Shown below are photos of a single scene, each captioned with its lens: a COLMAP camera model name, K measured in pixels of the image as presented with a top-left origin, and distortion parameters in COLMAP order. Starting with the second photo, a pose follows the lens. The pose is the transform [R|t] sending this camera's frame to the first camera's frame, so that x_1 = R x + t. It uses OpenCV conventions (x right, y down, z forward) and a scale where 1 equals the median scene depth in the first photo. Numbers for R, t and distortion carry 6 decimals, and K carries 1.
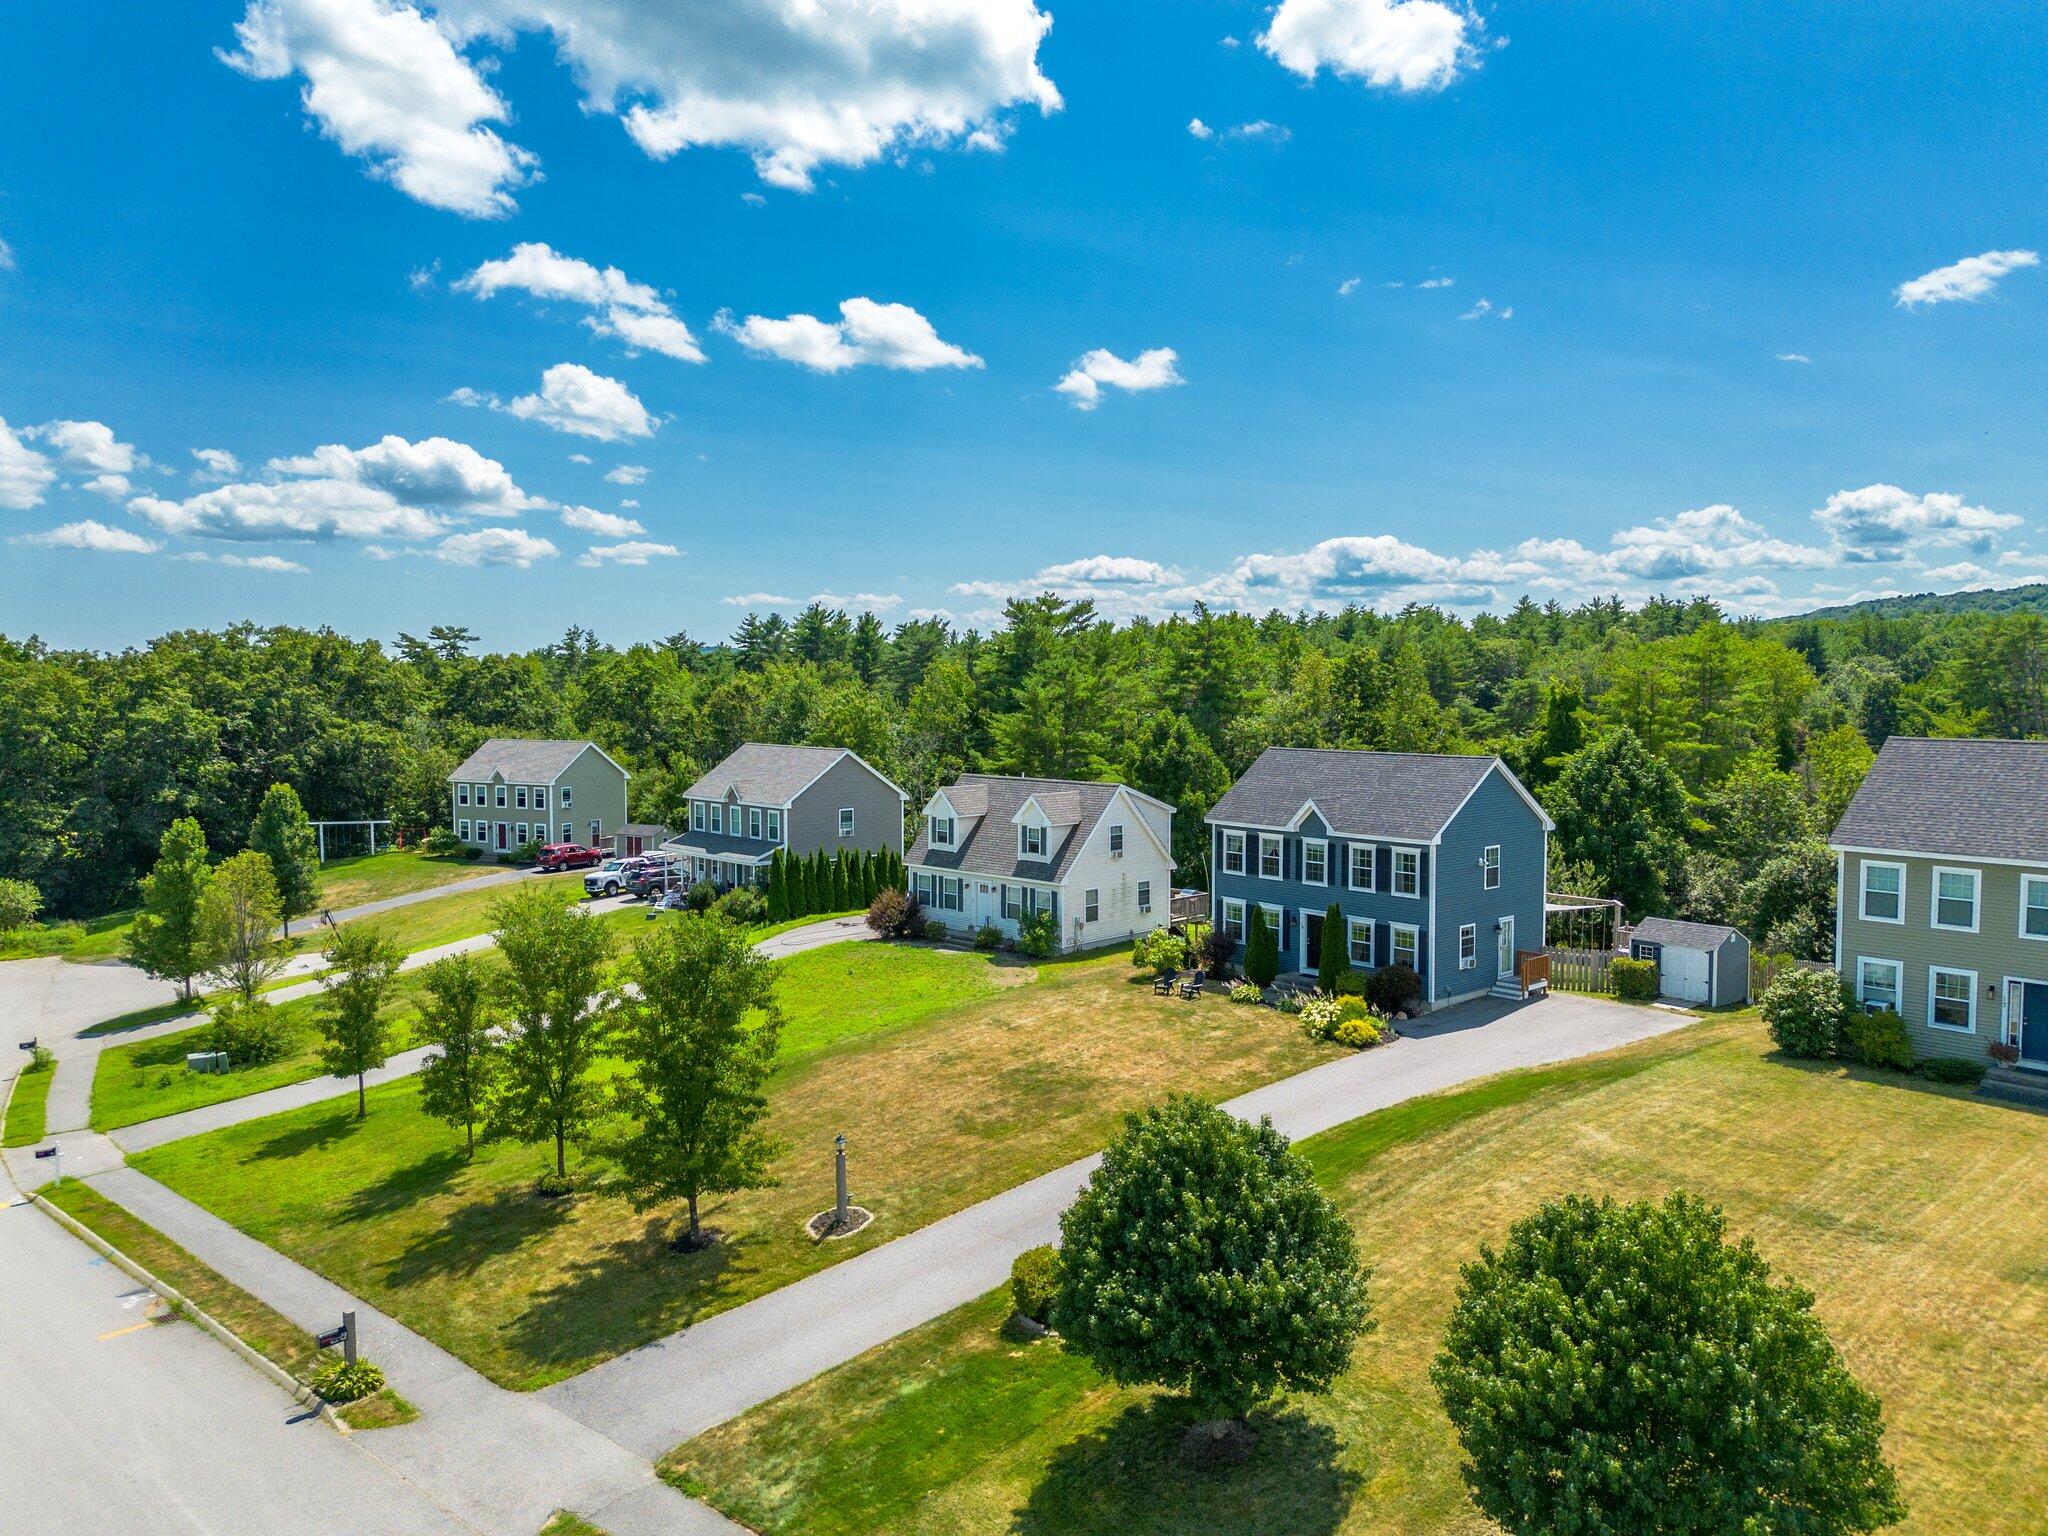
lens RADIAL K [[1440.4, 0, 1024.0], [0, 1440.4, 768.0], [0, 0, 1]] dist [-0.001130, -0.000999]
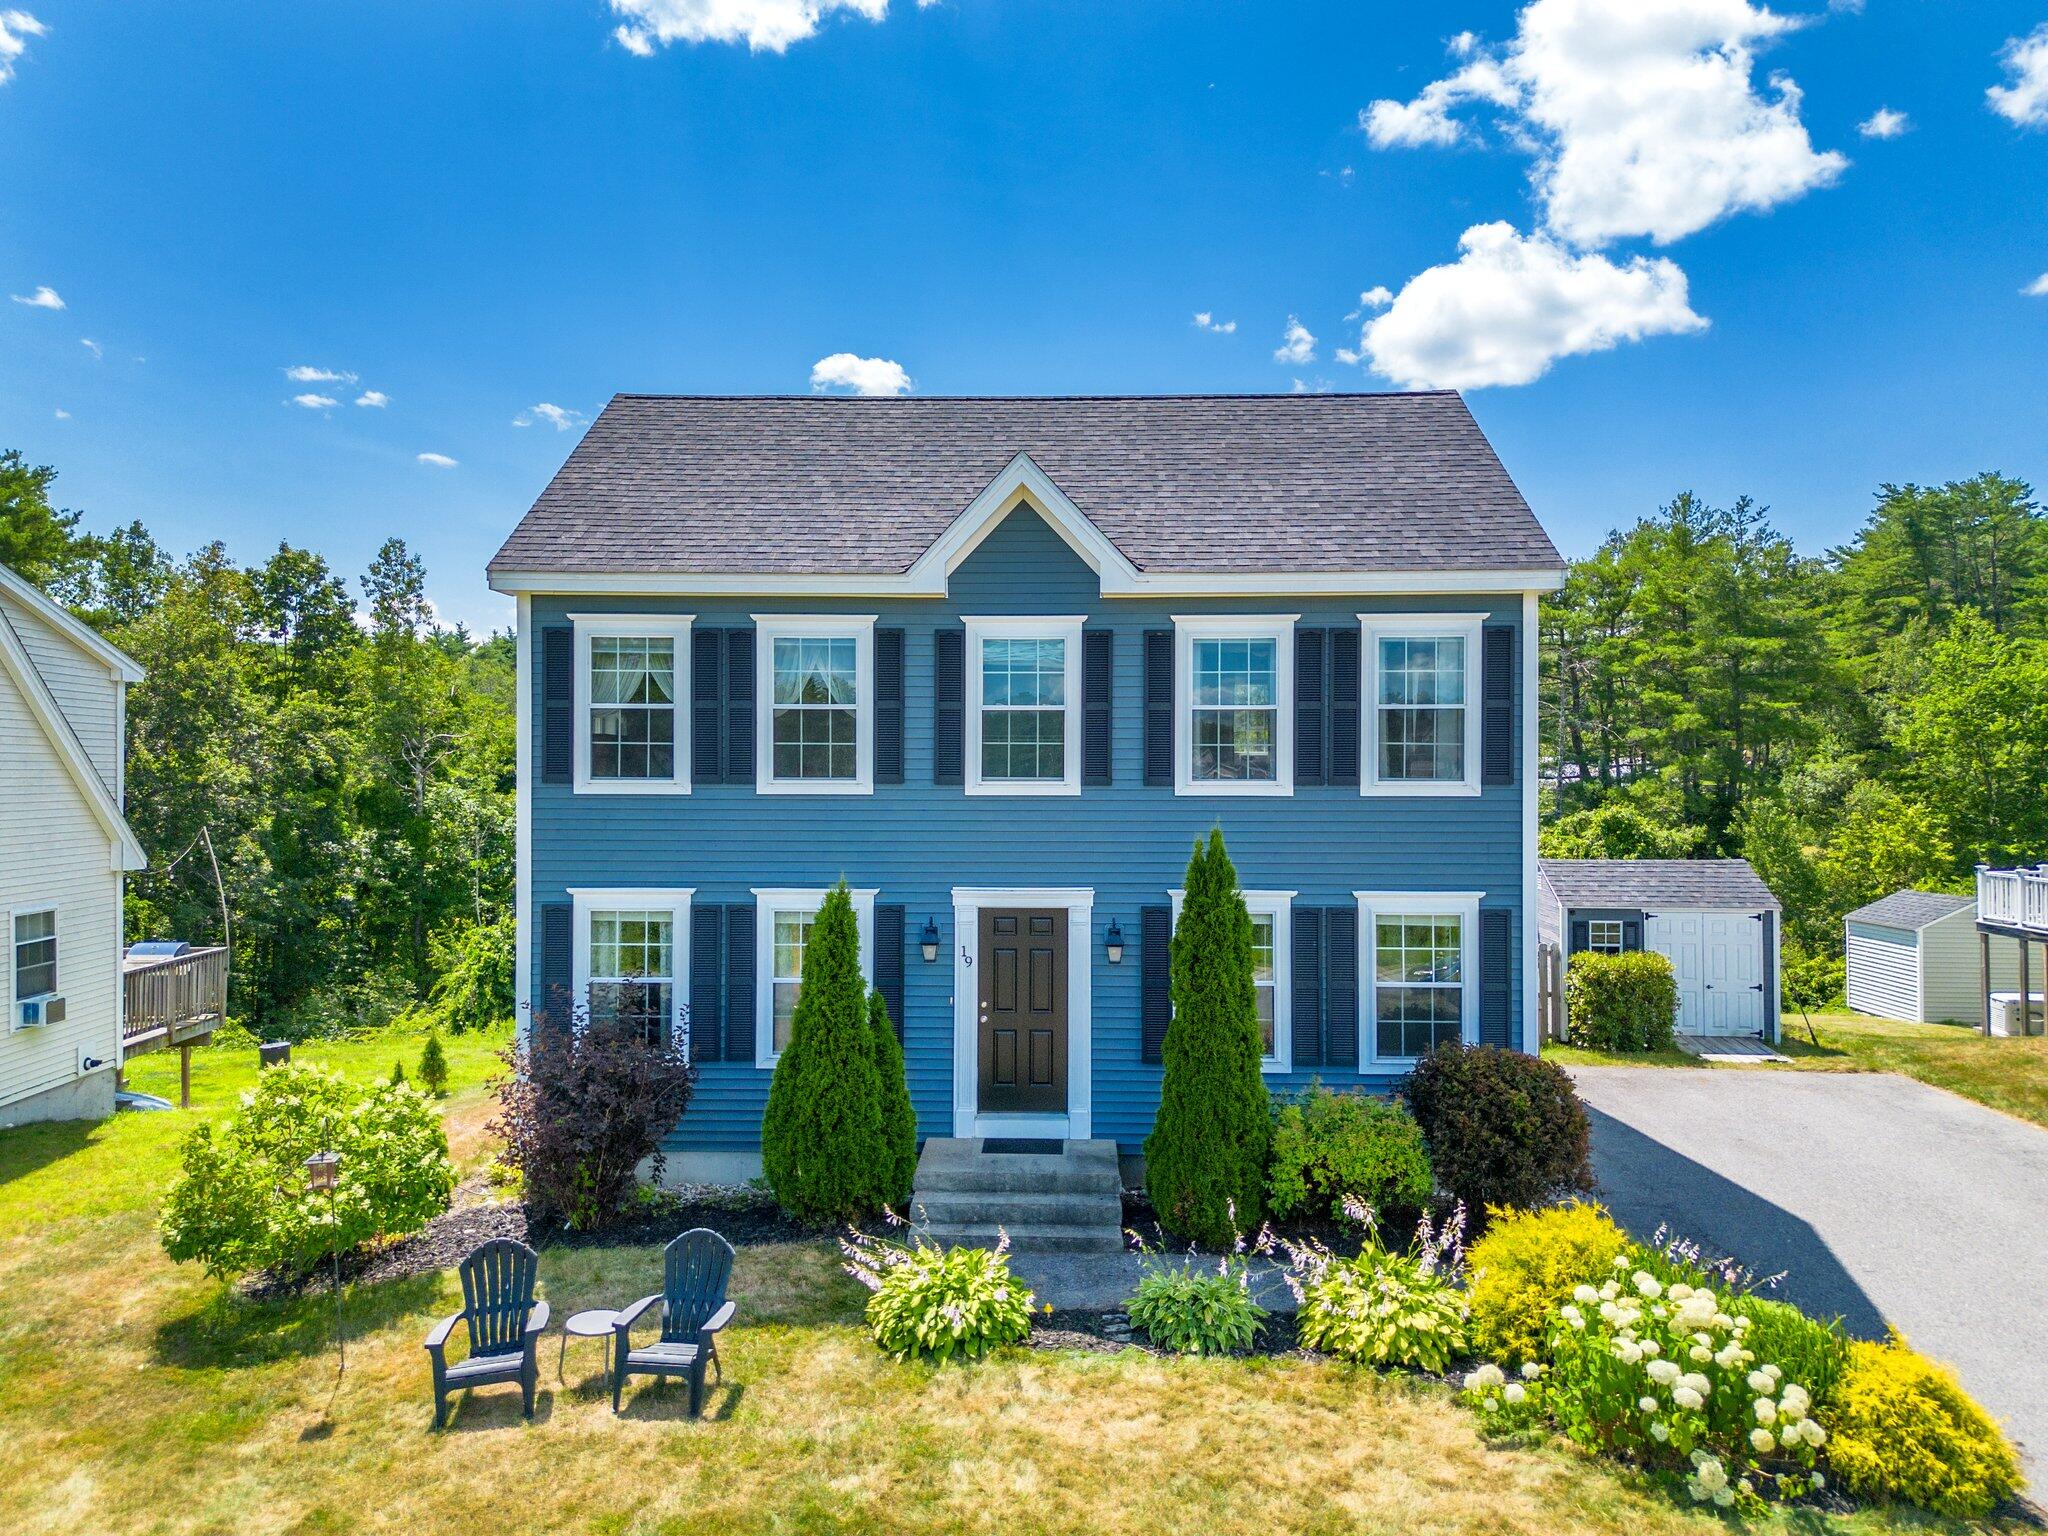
lens RADIAL K [[1440.4, 0, 1024.0], [0, 1440.4, 768.0], [0, 0, 1]] dist [-0.001130, -0.000999]
pose [[0.677721, 0.001049, 0.735318, 0.006495], [0.042815, 0.998246, -0.040885, 0.086606], [-0.734071, 0.059191, 0.676488, 0.813046]]
